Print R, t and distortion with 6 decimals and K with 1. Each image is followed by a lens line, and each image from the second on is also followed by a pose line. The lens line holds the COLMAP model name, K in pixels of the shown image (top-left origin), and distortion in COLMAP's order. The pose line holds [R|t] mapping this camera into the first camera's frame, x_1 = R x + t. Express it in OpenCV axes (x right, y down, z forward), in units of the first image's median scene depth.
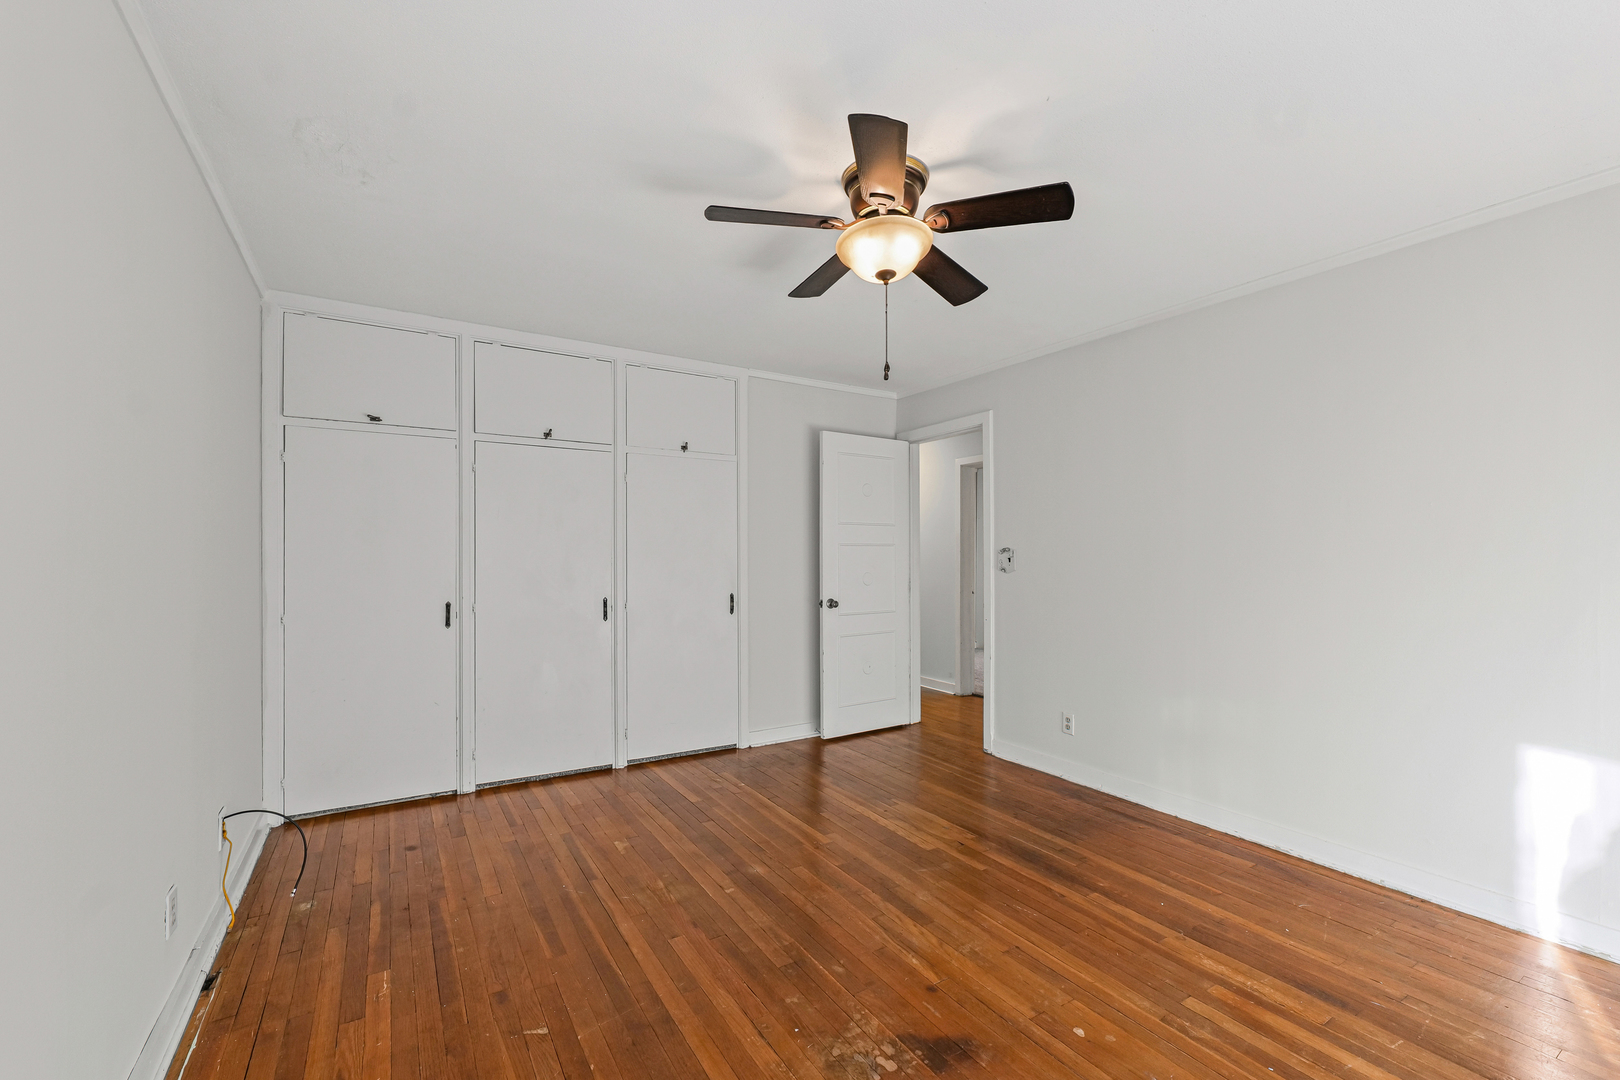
lens RADIAL K [[667.6, 0, 810.5], [0, 667.6, 543.4], [0, 0, 1]] dist [-0.000531, -0.000426]
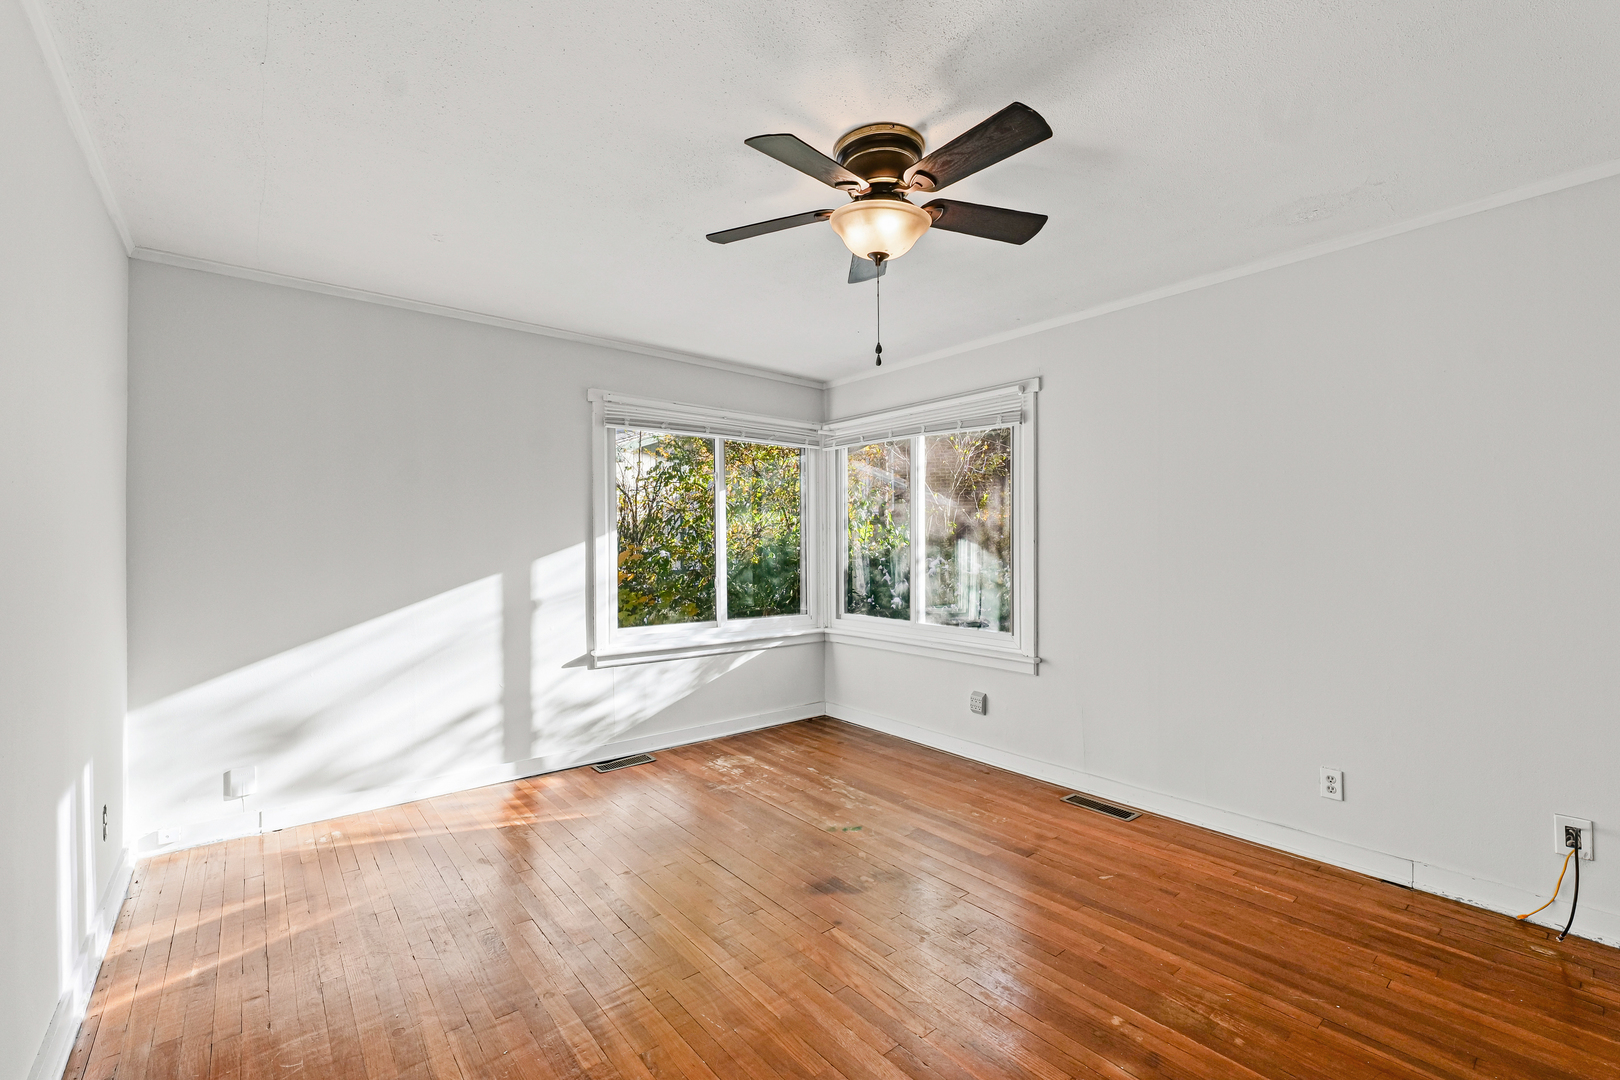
lens RADIAL K [[687.1, 0, 806.2], [0, 687.1, 542.9], [0, 0, 1]] dist [0.000697, -0.000244]
pose [[-0.991676, -0.001997, -0.128744, 0.248384], [0.001680, 0.999594, -0.028445, 0.025115], [0.128749, -0.028425, -0.991270, 1.392904]]
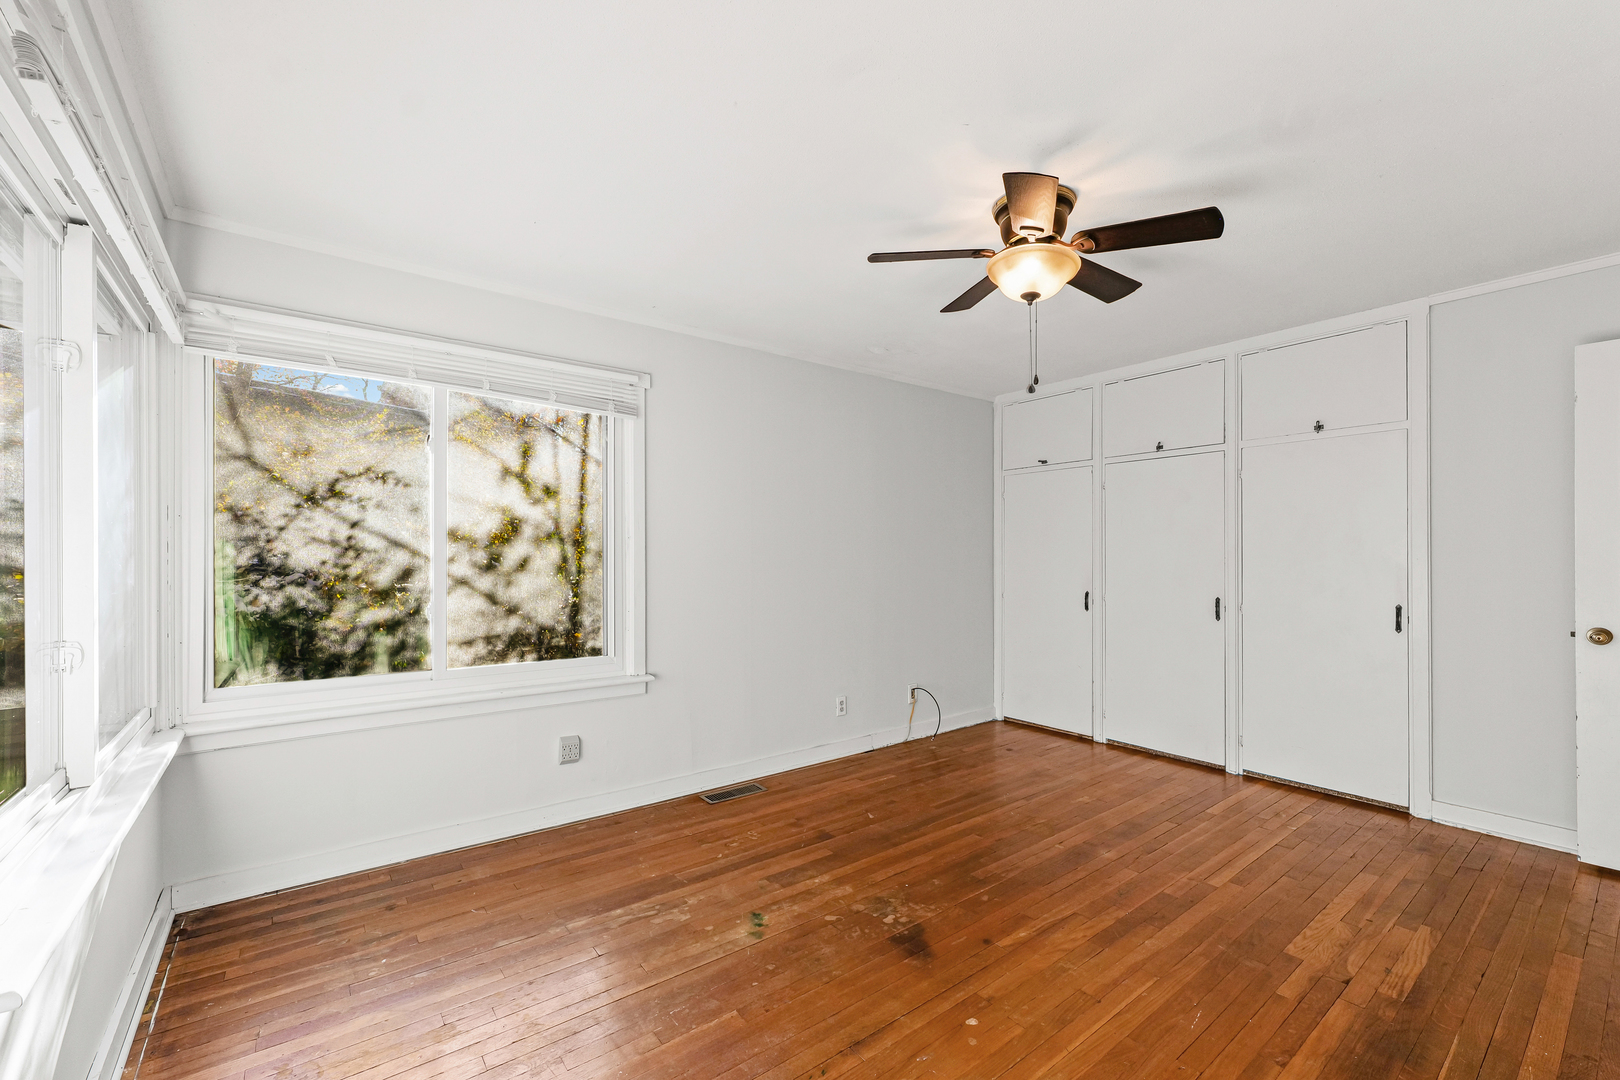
lens RADIAL K [[667.6, 0, 810.5], [0, 667.6, 543.4], [0, 0, 1]] dist [-0.000531, -0.000426]
pose [[0.098984, -0.019132, -0.994905, 0.816799], [0.022573, 0.999601, -0.016976, 0.004200], [0.994833, -0.020777, 0.099377, 0.383224]]
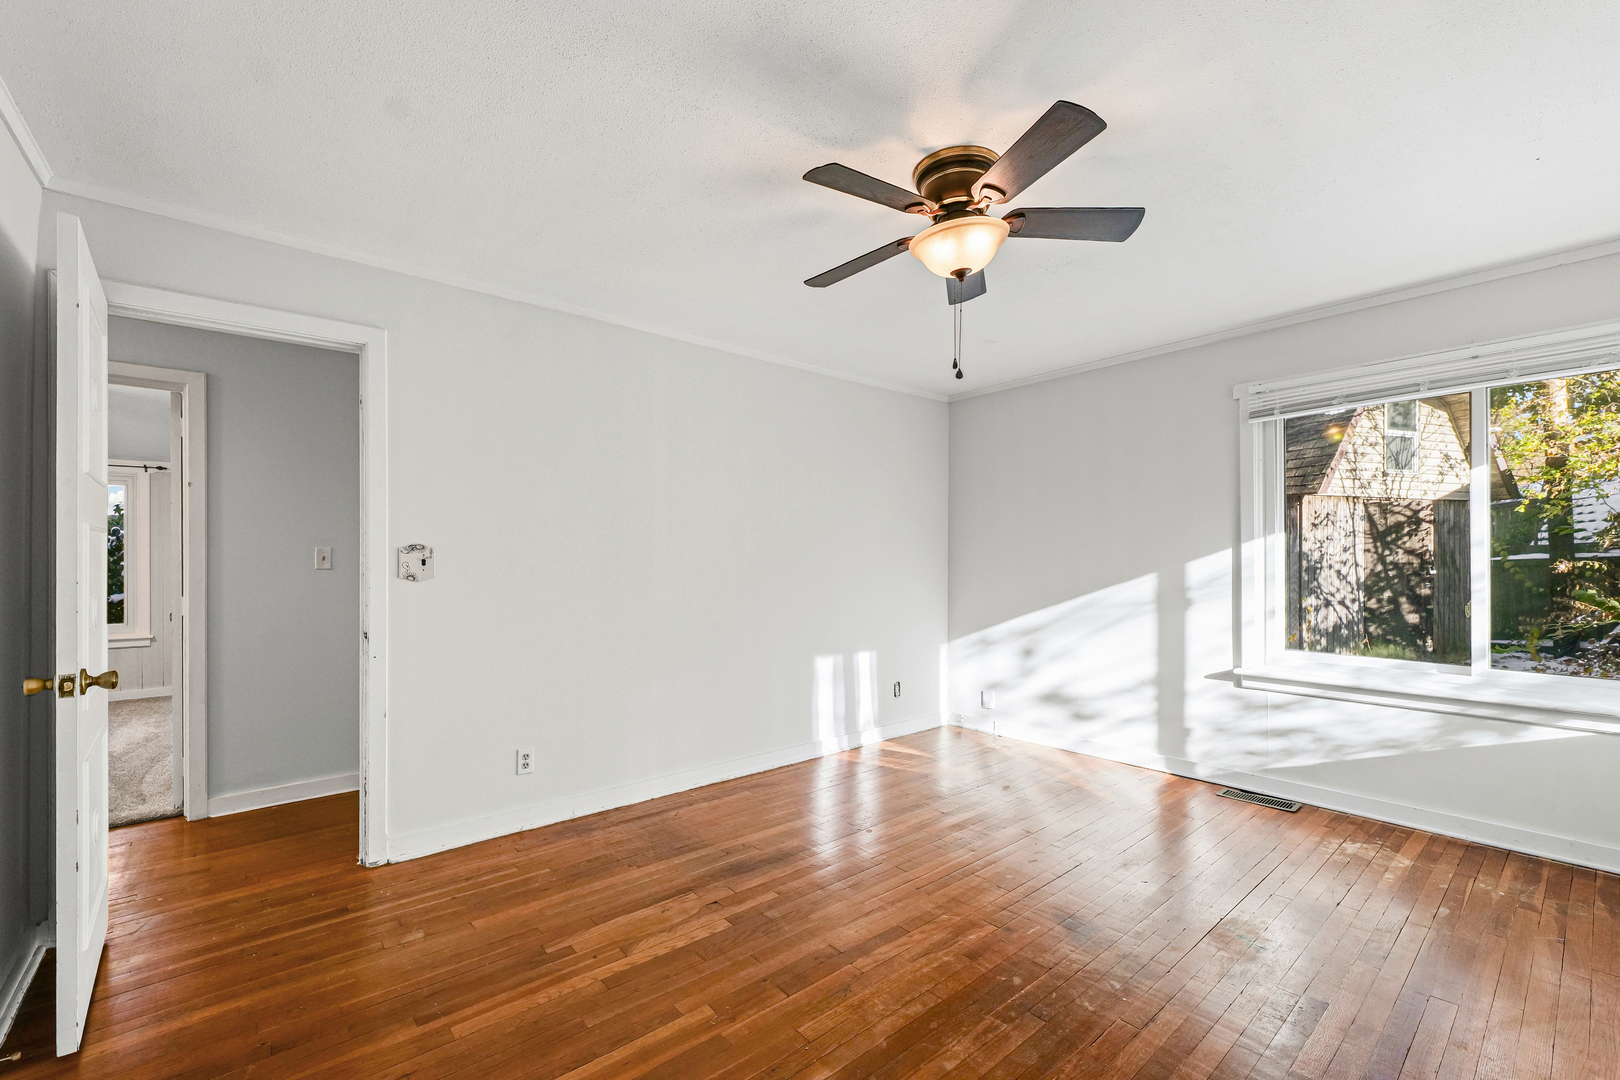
lens RADIAL K [[676.0, 0, 795.6], [0, 676.0, 554.6], [0, 0, 1]] dist [0.000969, 0.000284]
pose [[-0.134533, 0.004602, 0.990898, -0.597598], [-0.020721, 0.999757, -0.007457, 0.019196], [-0.990693, -0.021535, -0.134405, 0.975113]]
